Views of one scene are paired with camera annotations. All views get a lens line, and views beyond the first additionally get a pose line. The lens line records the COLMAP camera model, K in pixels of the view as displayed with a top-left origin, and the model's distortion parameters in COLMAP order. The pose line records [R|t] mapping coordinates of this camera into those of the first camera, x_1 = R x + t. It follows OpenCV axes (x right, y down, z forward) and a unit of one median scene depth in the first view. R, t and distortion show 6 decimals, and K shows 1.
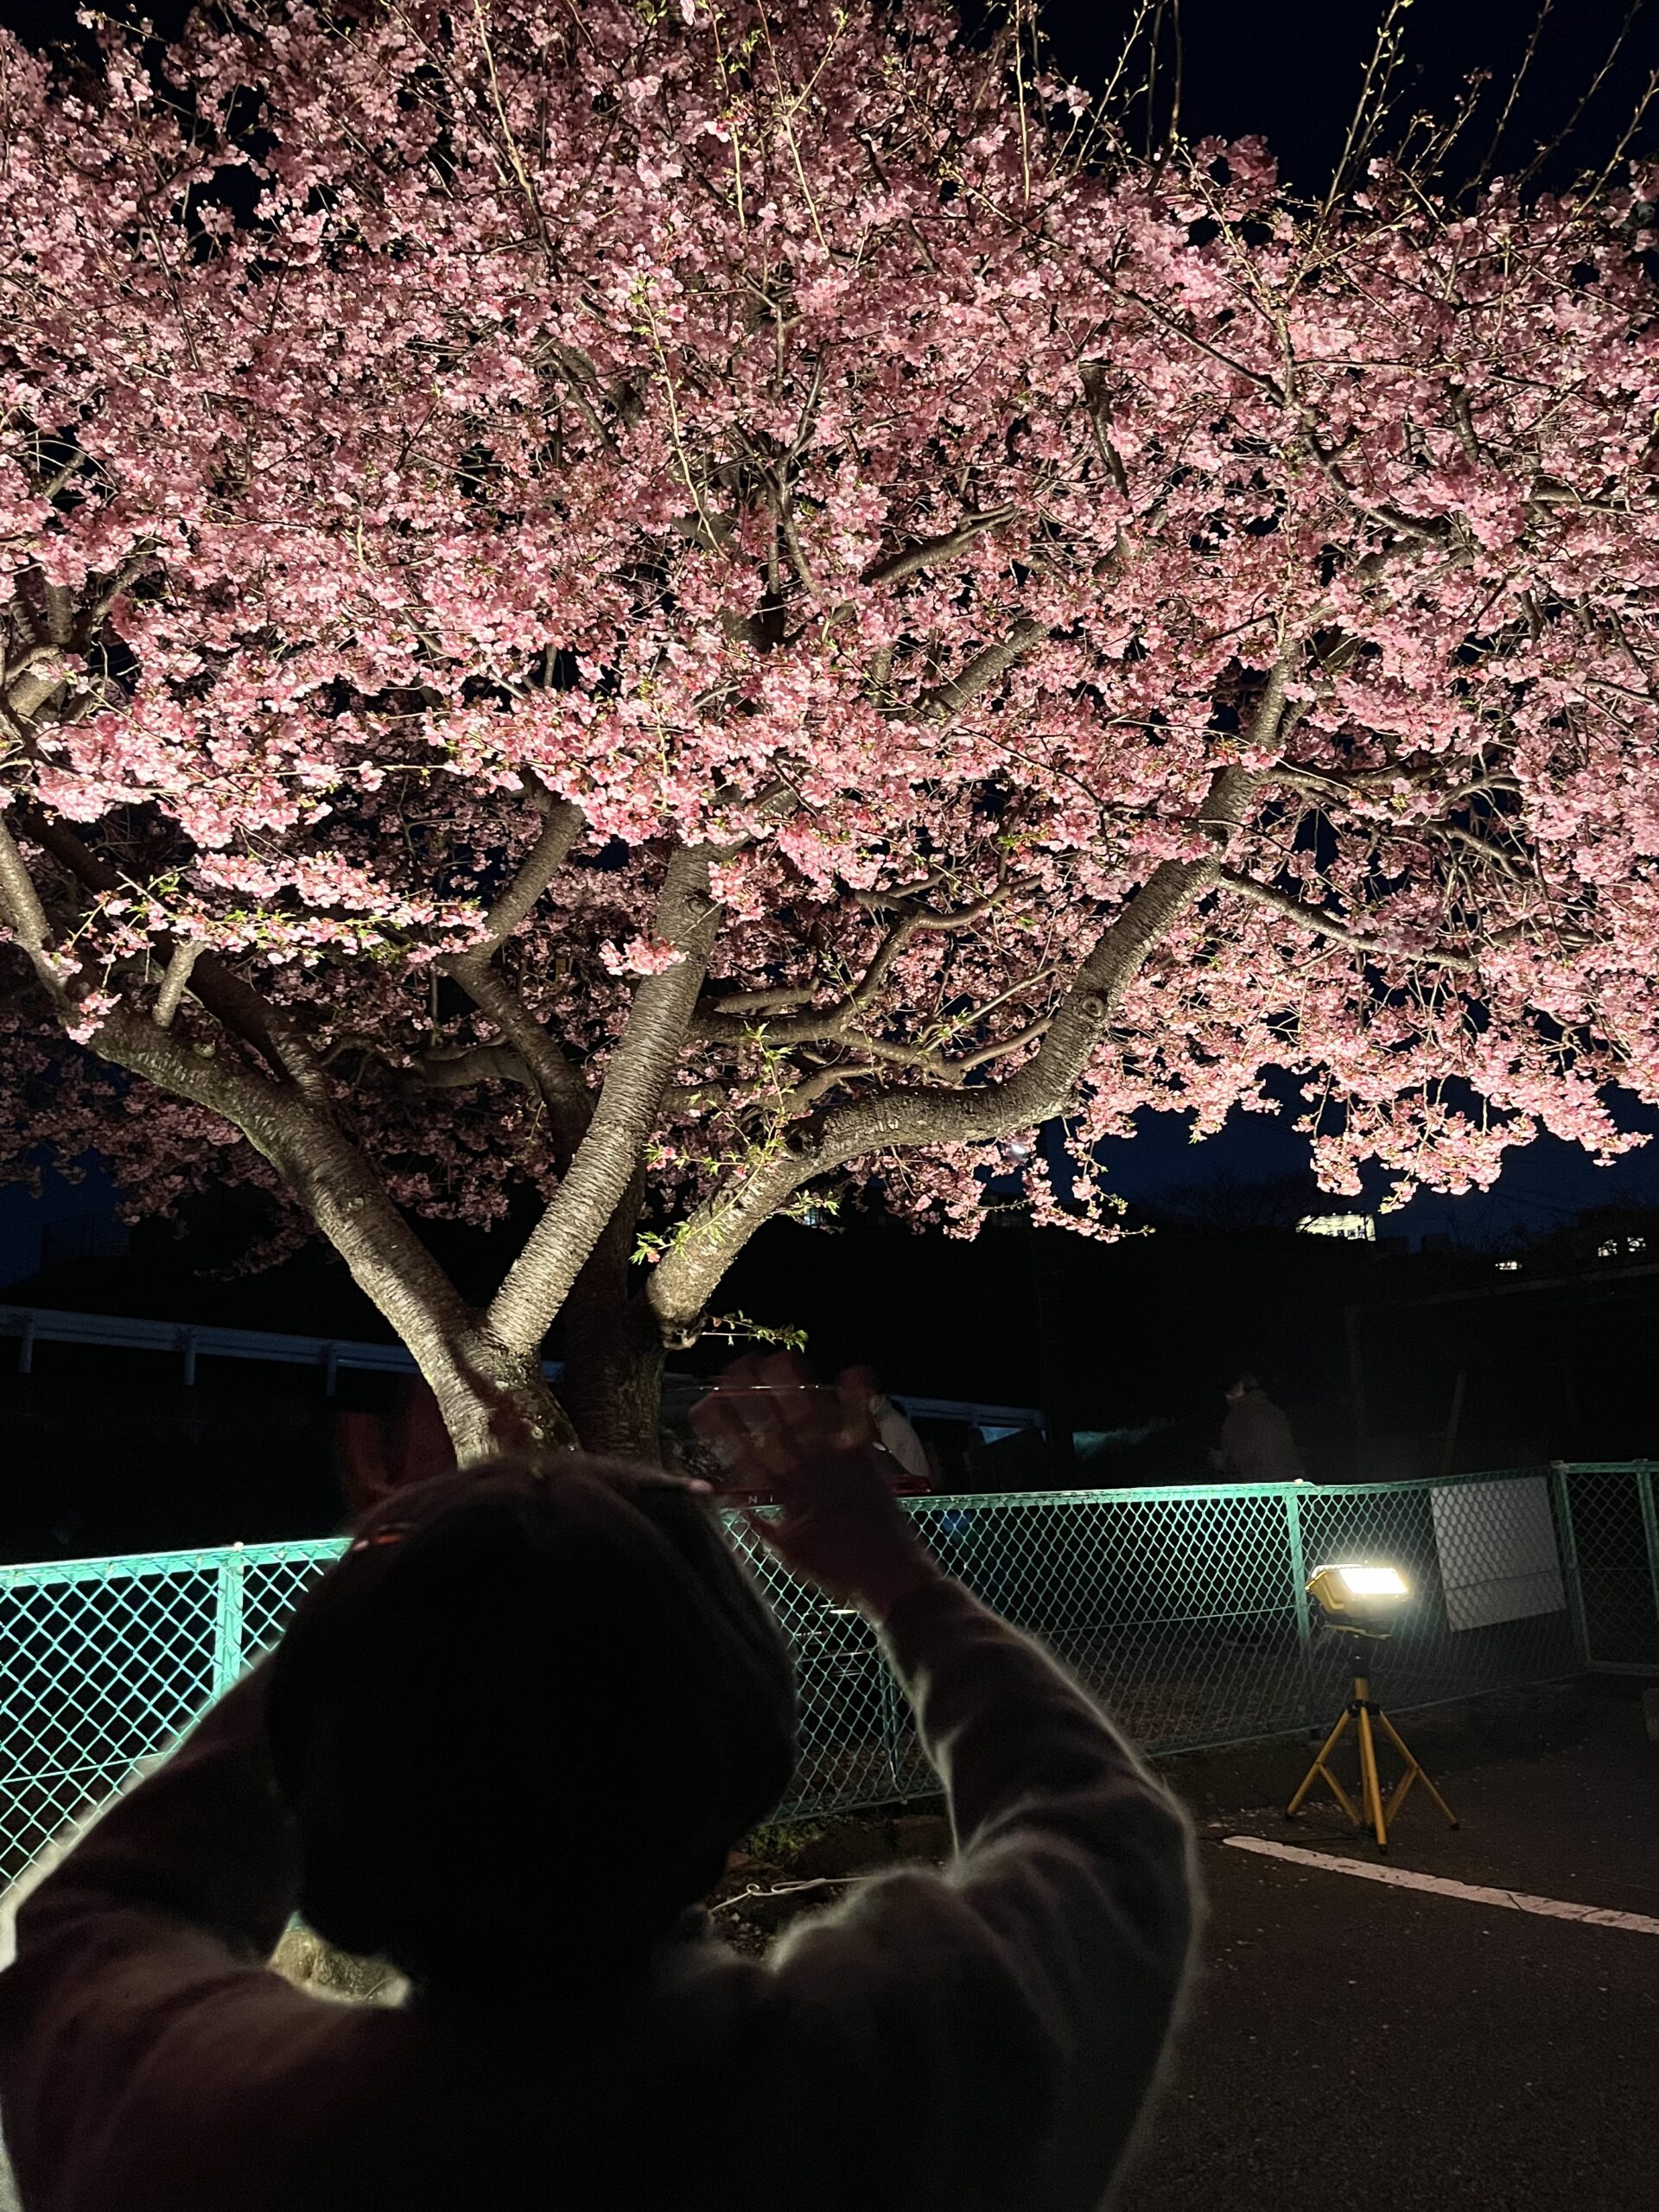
lens RADIAL K [[1666.7, 0, 819.5], [0, 1666.7, 1108.0], [0, 0, 1]] dist [0.069195, -0.088985]
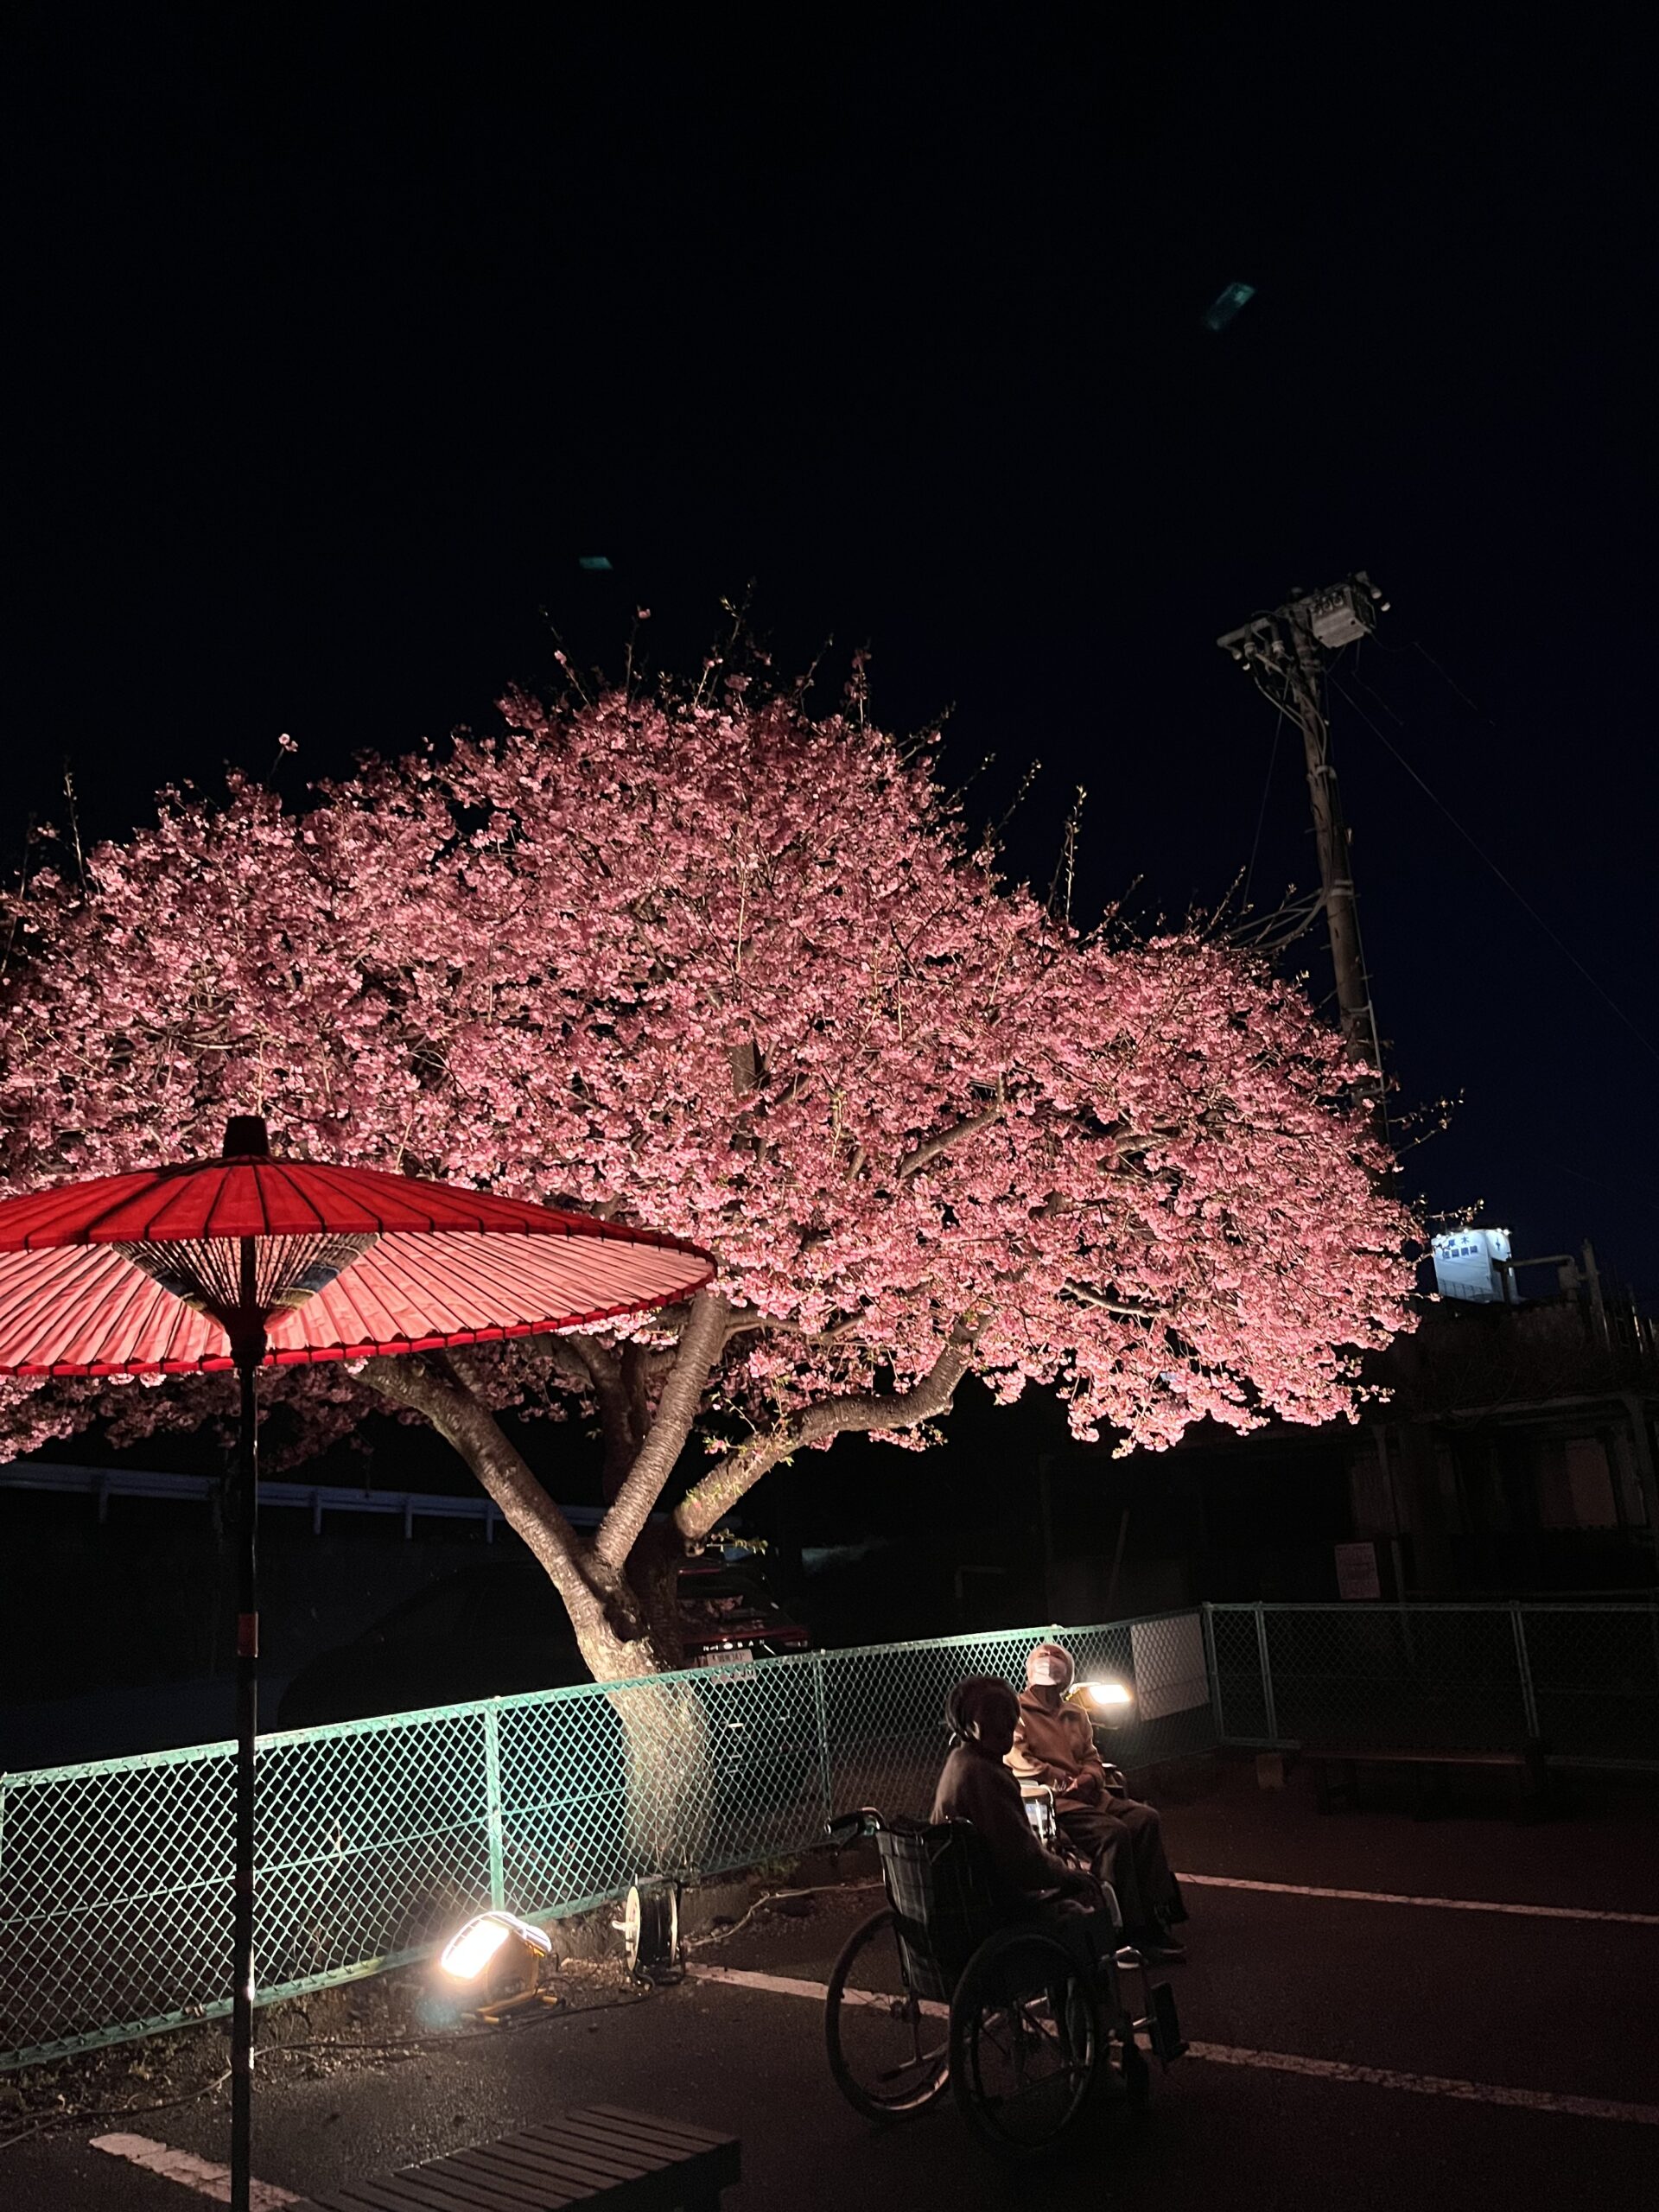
lens RADIAL K [[1664.6, 0, 829.6], [0, 1664.6, 1111.3], [0, 0, 1]] dist [0.066542, -0.094434]
pose [[0.978505, 0.040966, 0.202115, -0.254287], [-0.031124, 0.998181, -0.051636, -0.168675], [-0.203862, 0.044235, 0.978000, -0.497527]]
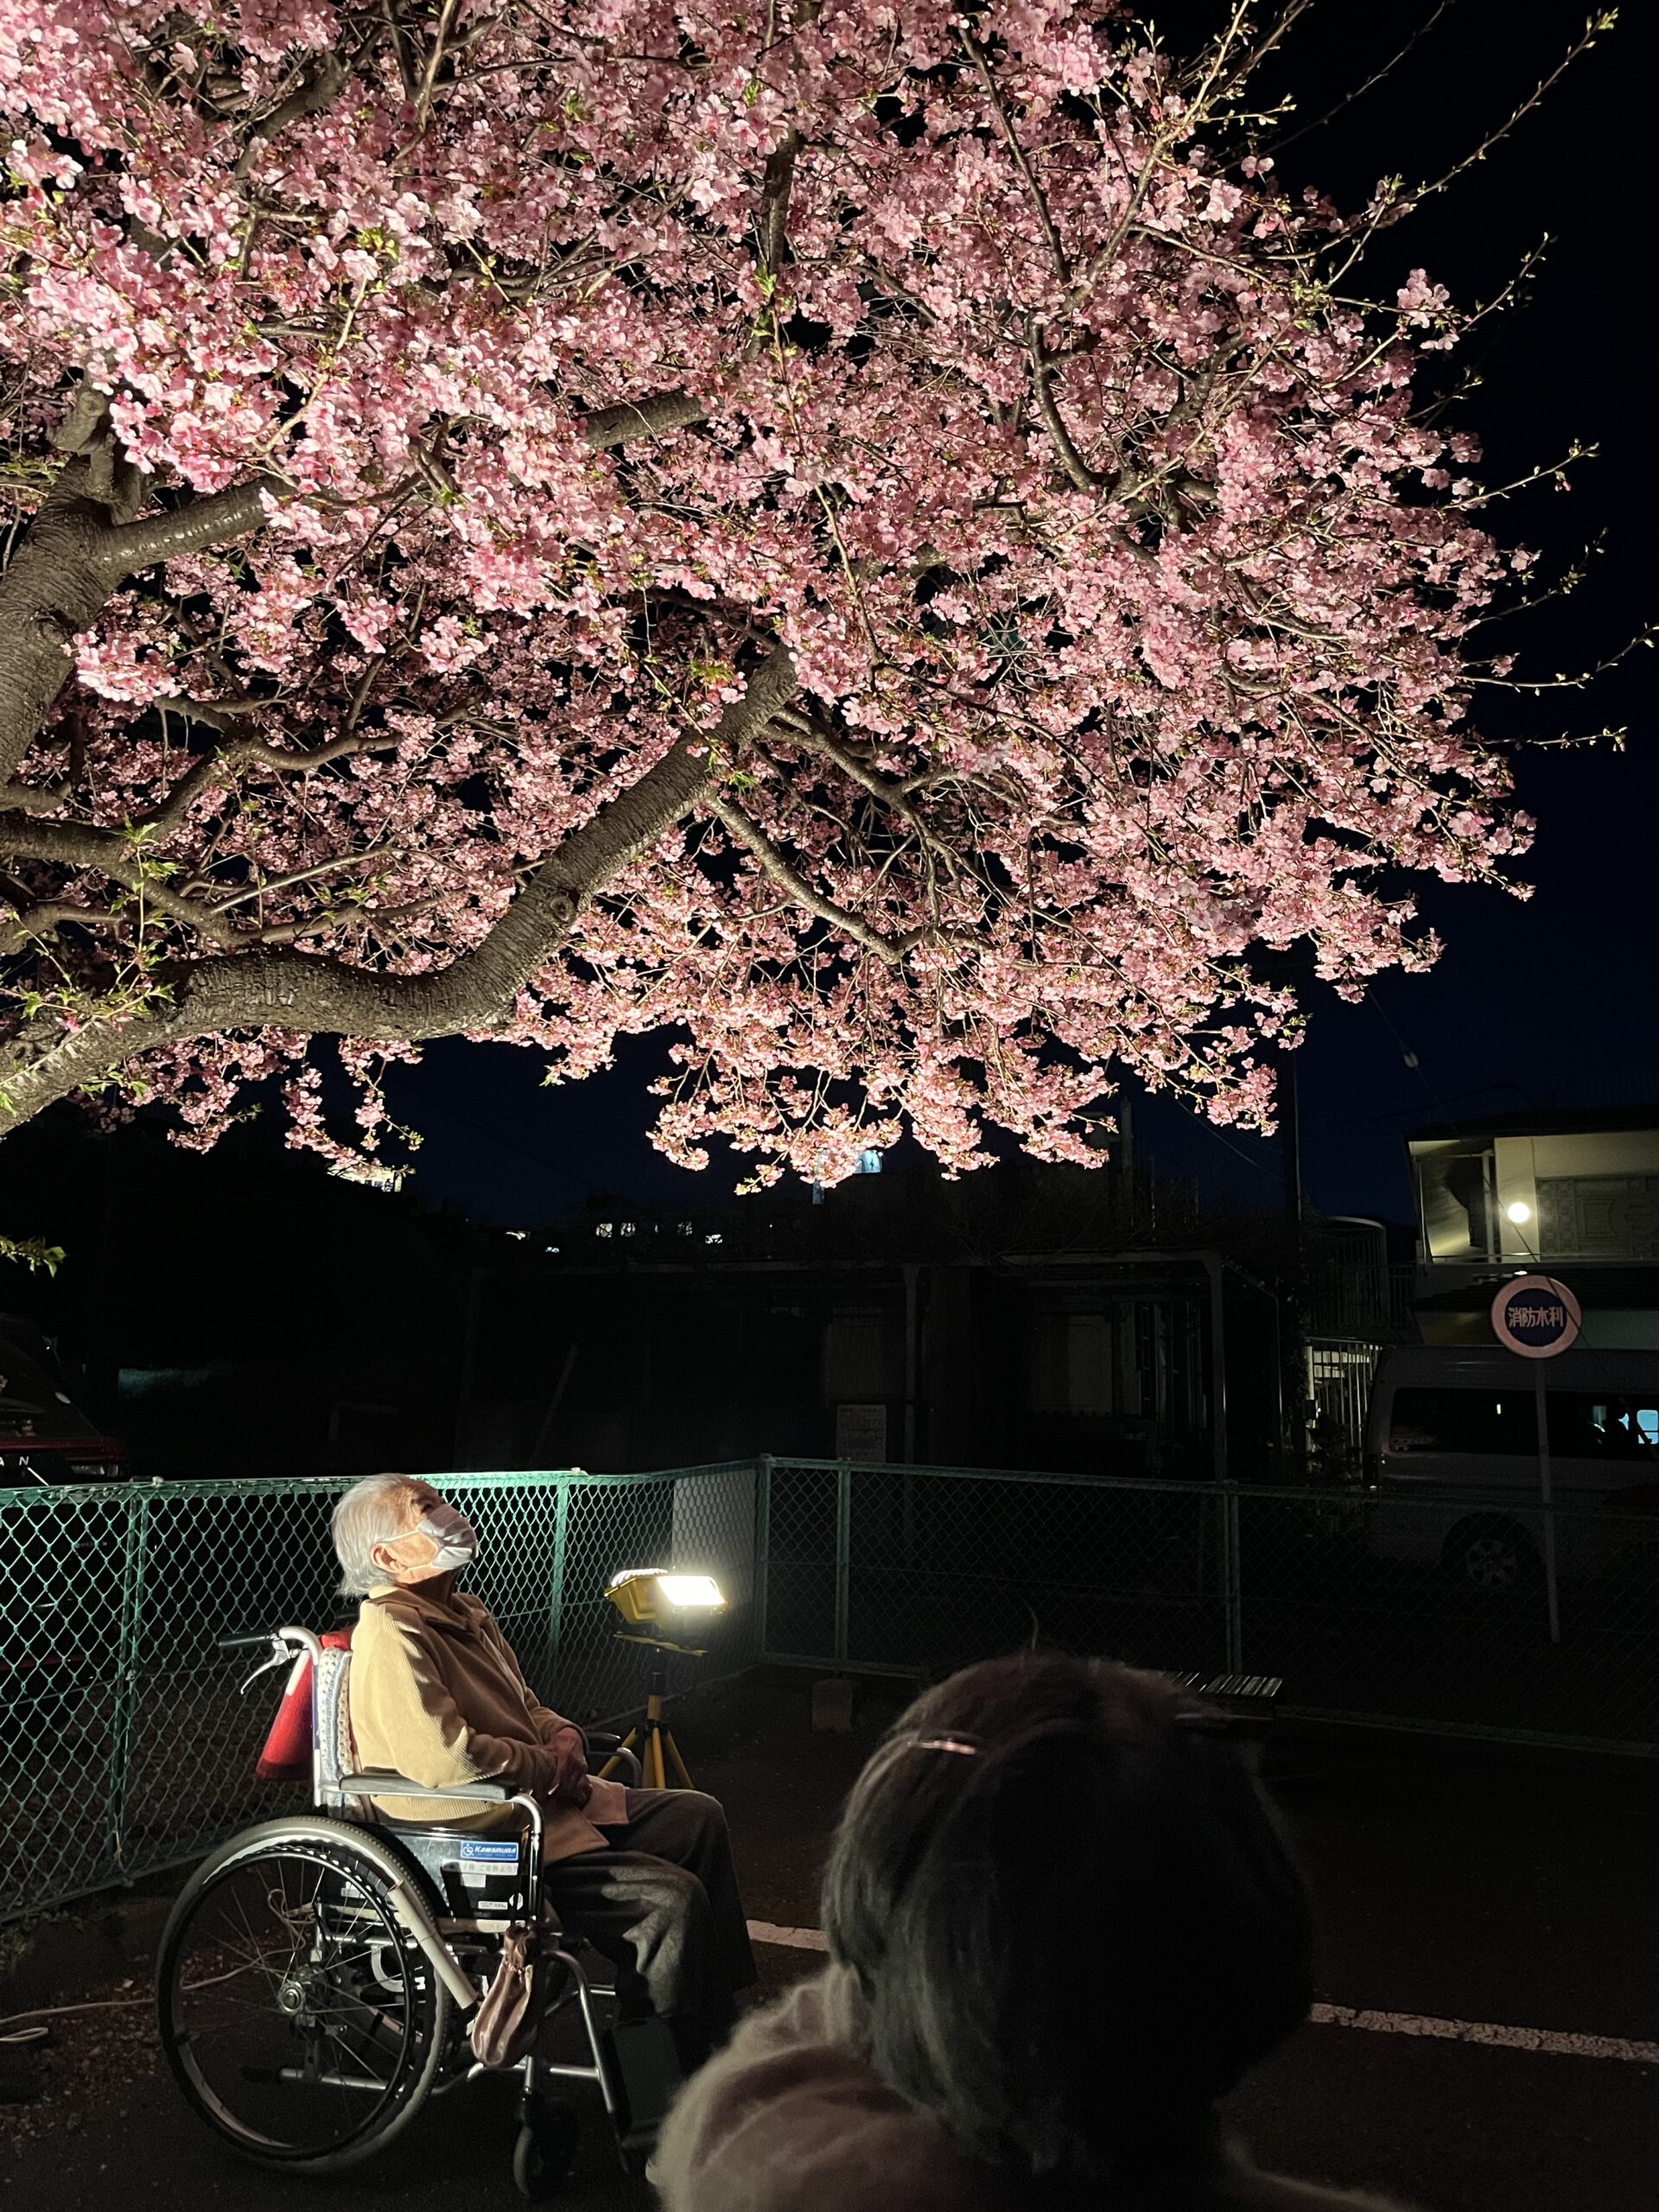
lens RADIAL K [[1670.3, 0, 837.8], [0, 1670.3, 1111.3], [0, 0, 1]] dist [0.058507, -0.096487]
pose [[0.826943, 0.165565, 0.537358, -0.121326], [-0.183548, 0.982800, -0.020347, 0.024222], [-0.531485, -0.081806, 0.843109, 0.179550]]
